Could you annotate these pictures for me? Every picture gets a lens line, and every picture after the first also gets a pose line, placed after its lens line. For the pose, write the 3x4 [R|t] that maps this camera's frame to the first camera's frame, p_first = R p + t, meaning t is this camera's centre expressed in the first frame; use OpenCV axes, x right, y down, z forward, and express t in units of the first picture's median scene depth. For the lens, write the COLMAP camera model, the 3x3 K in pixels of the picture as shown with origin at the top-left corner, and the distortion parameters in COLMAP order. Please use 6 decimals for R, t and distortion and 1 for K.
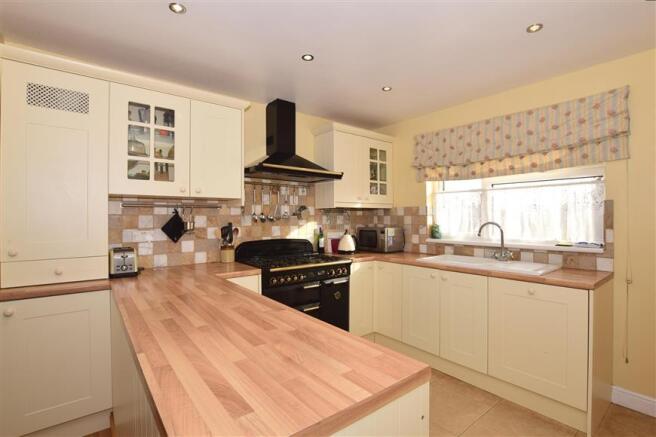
lens RADIAL K [[310.5, 0, 328.0], [0, 310.5, 218.5], [0, 0, 1]] dist [-0.015768, 0.000443]
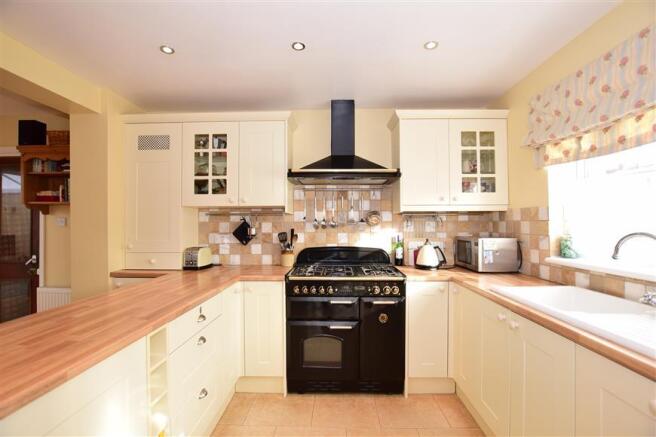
lens RADIAL K [[290.5, 0, 328.0], [0, 290.5, 218.5], [0, 0, 1]] dist [-0.003513, 0.000069]
pose [[0.771666, -0.013907, -0.635876, 0.380707], [-0.000843, 0.999738, -0.022888, 0.000616], [0.636027, 0.018198, 0.771452, 0.286255]]
